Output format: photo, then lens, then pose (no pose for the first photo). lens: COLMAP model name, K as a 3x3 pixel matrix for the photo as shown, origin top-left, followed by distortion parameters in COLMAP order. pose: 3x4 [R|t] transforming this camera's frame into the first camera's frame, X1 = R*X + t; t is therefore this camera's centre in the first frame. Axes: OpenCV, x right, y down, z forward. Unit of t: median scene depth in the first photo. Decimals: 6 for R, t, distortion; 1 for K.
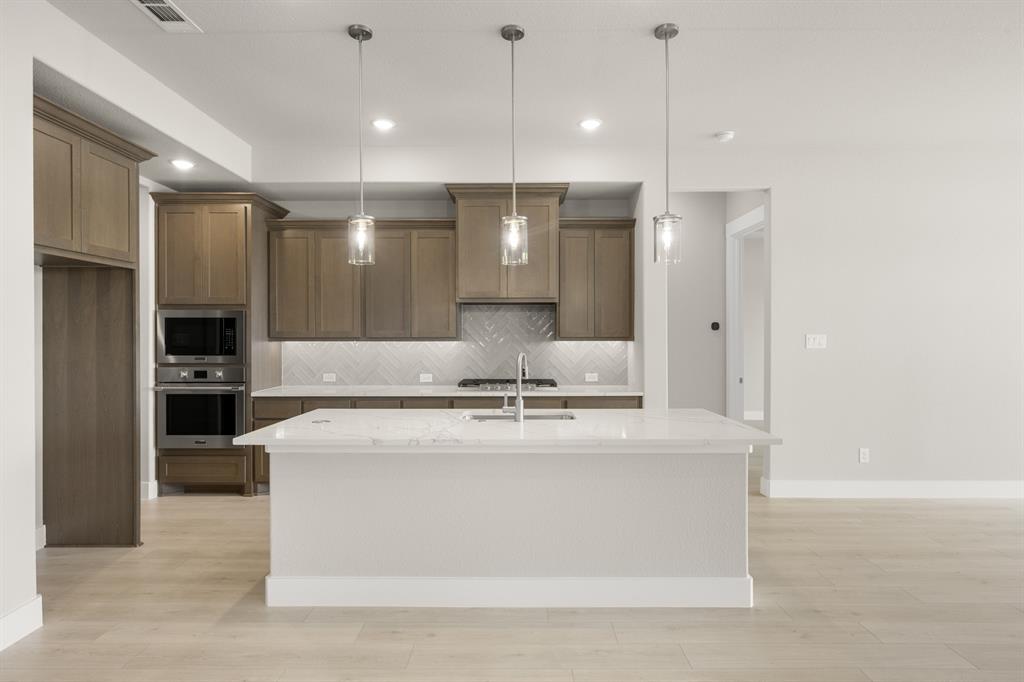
lens RADIAL K [[549.2, 0, 512.0], [0, 549.2, 341.0], [0, 0, 1]] dist [-0.003541, 0.000403]
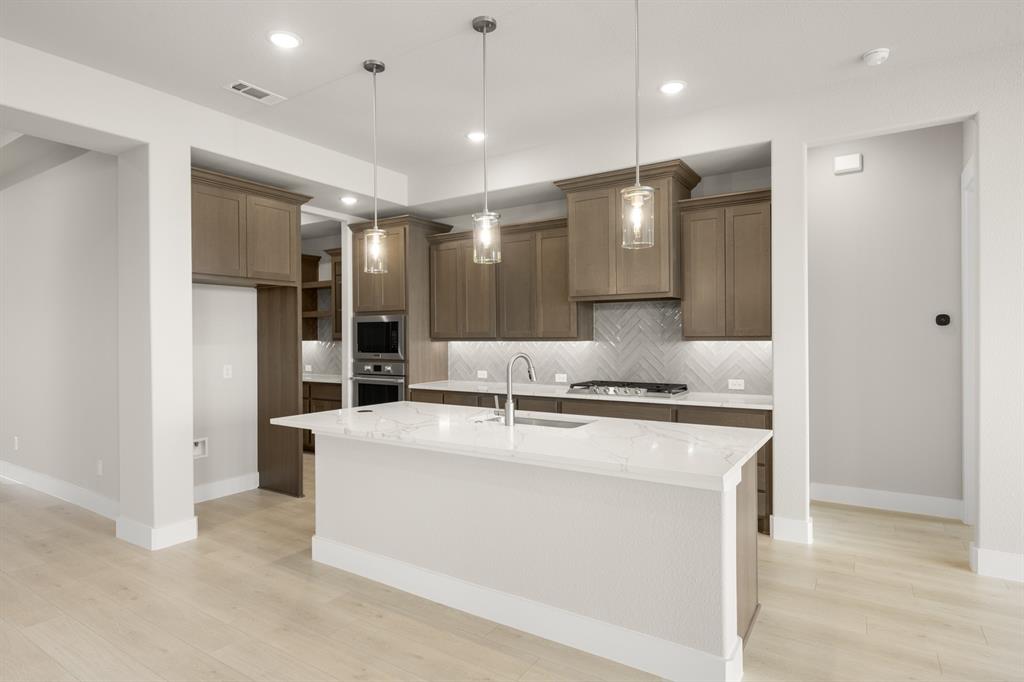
lens RADIAL K [[549.2, 0, 512.0], [0, 549.2, 341.0], [0, 0, 1]] dist [-0.003541, 0.000403]
pose [[0.842297, -0.000257, -0.539013, 0.342129], [0.000979, 0.999999, 0.001053, -0.001175], [0.539012, -0.001414, 0.842297, 0.125327]]
